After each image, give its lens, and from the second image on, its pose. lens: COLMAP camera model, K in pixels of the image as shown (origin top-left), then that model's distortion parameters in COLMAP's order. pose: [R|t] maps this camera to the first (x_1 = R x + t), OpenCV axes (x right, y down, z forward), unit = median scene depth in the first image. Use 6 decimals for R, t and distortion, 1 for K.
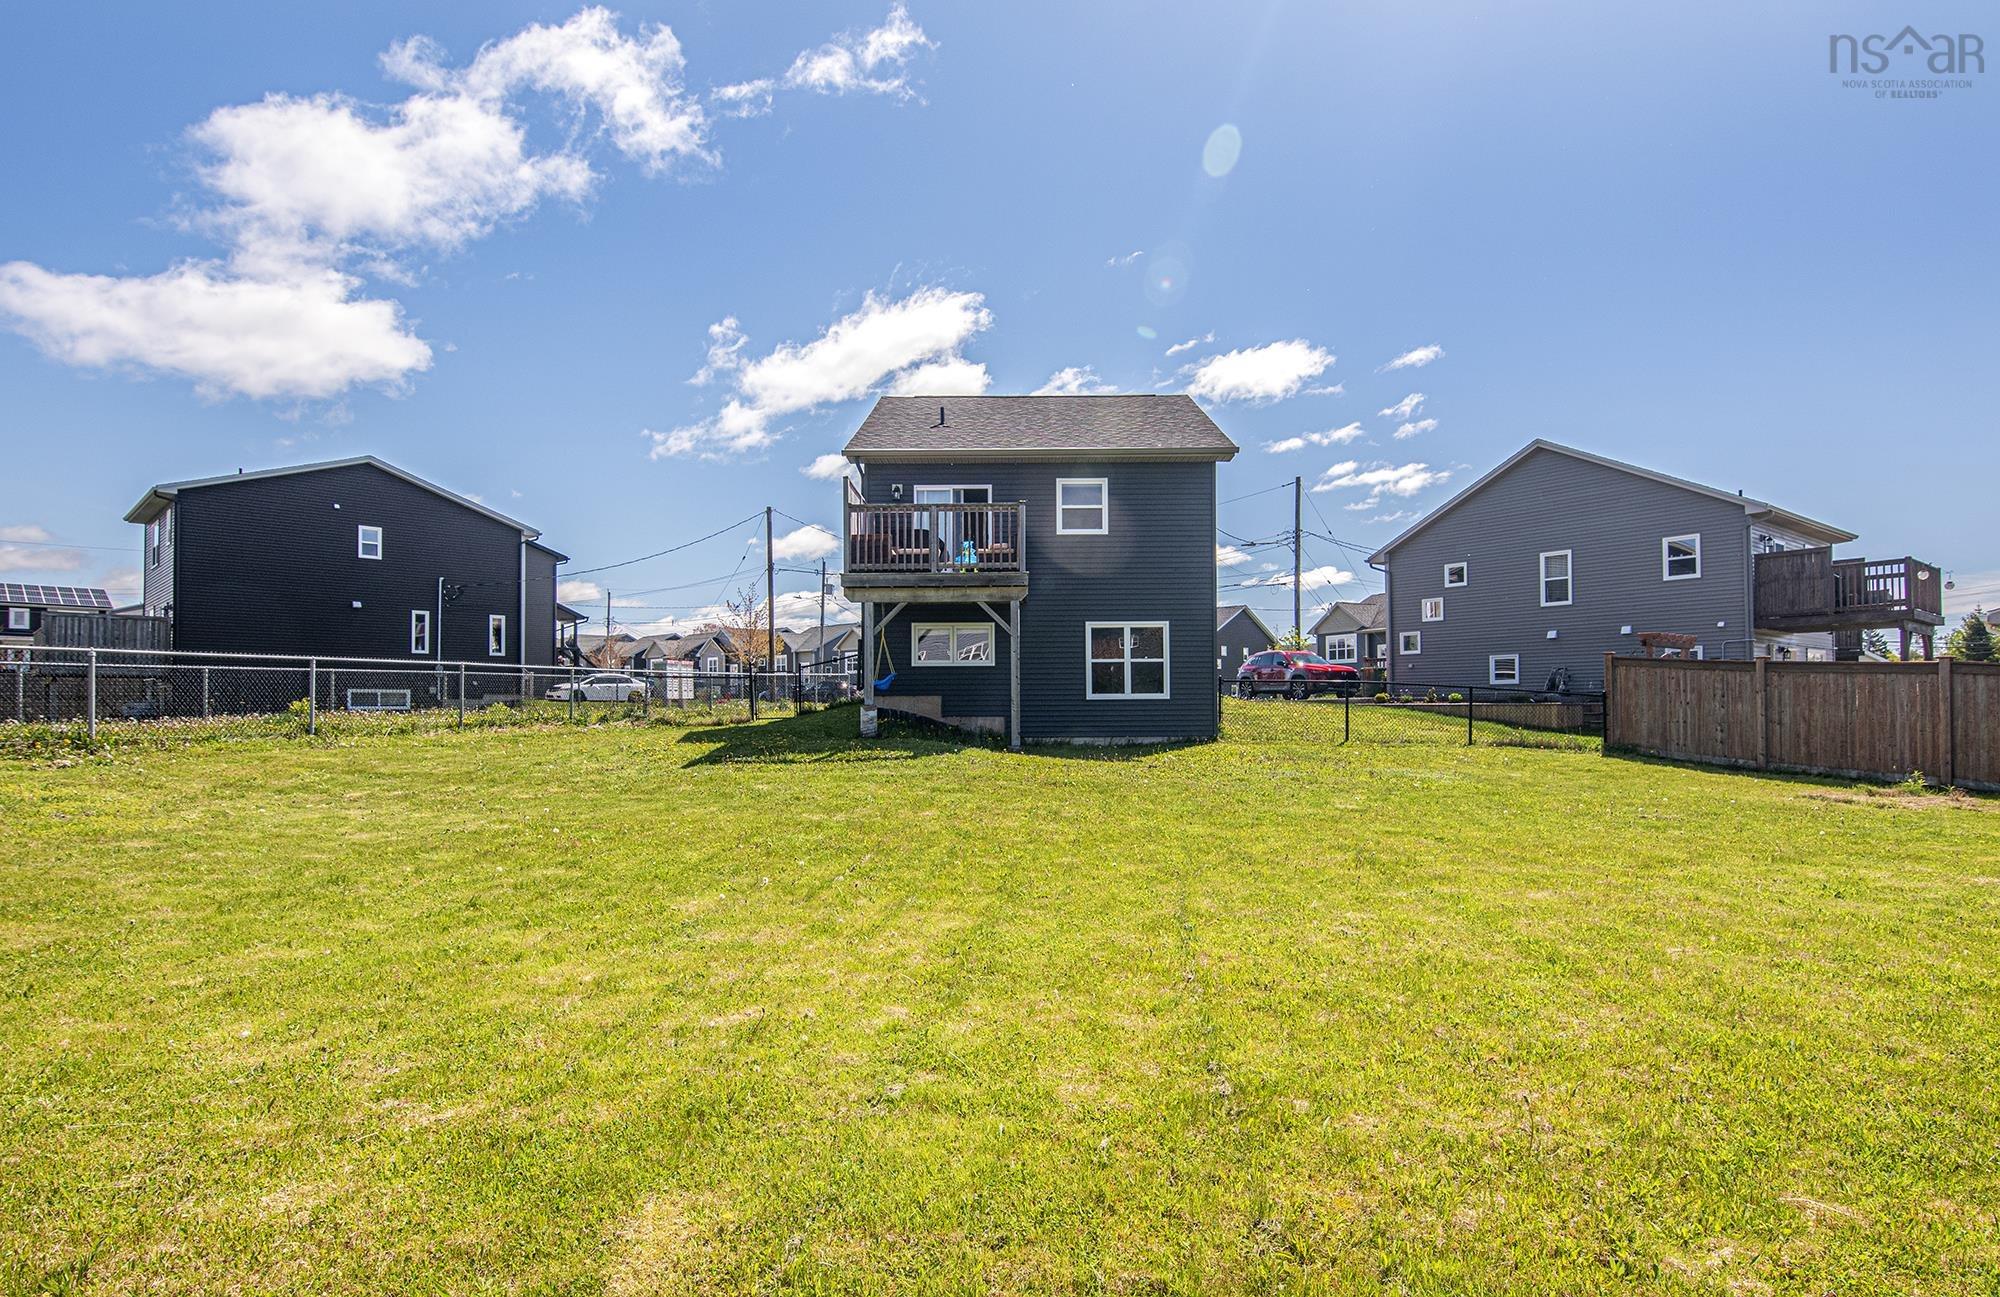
lens RADIAL K [[993.4, 0, 1003.9], [0, 993.4, 658.2], [0, 0, 1]] dist [-0.002508, -0.000165]
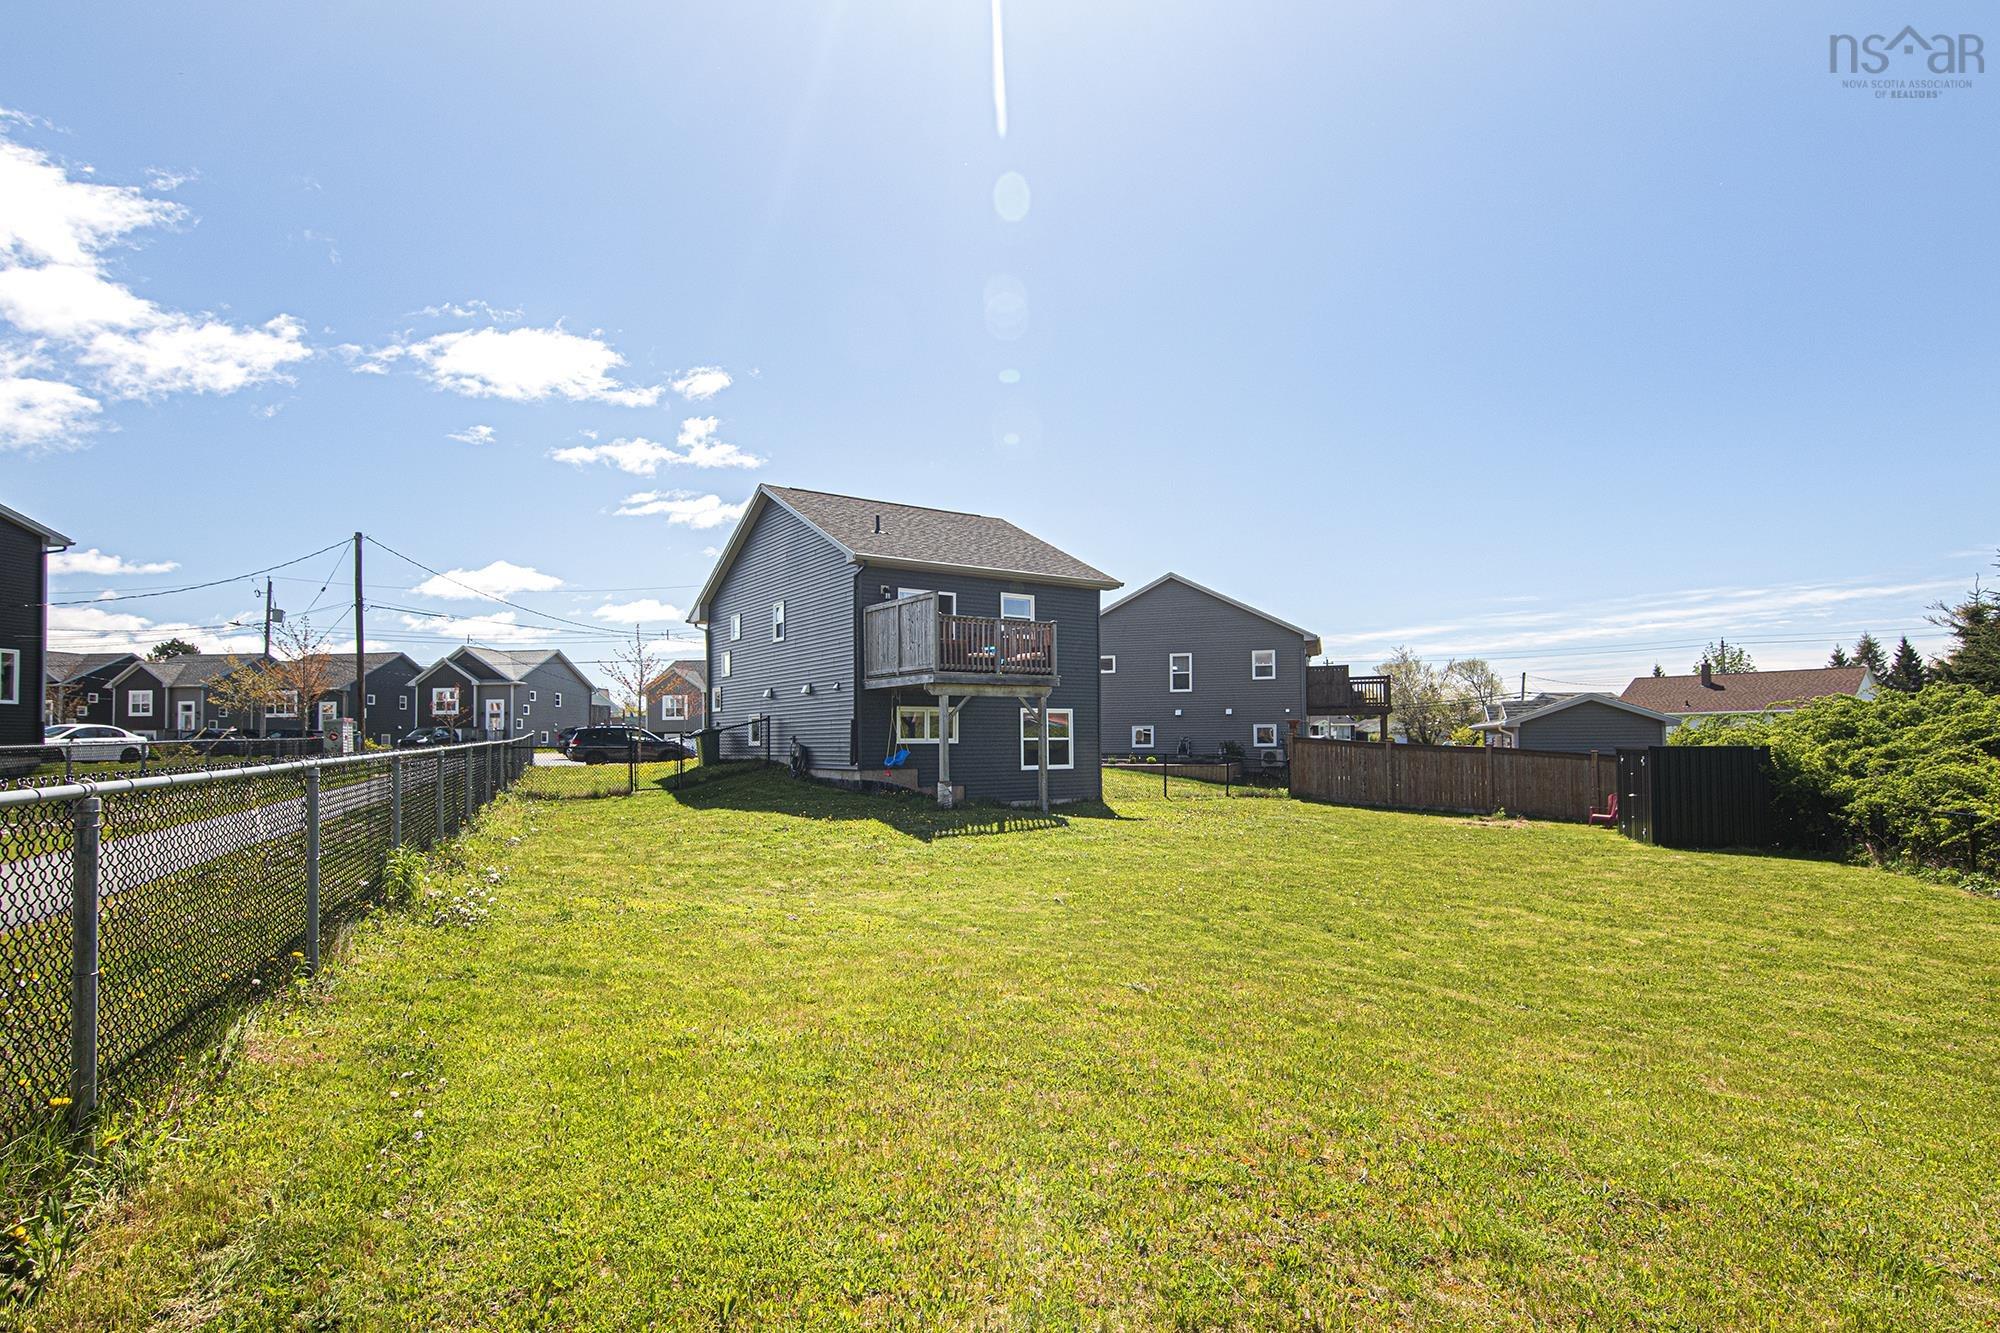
lens RADIAL K [[980.0, 0, 988.5], [0, 980.0, 672.7], [0, 0, 1]] dist [-0.003765, -0.000044]
pose [[0.836887, 0.037896, 0.546062, -0.630957], [-0.022703, 0.999145, -0.034545, -0.037814], [-0.546904, 0.016513, 0.837032, -0.018959]]
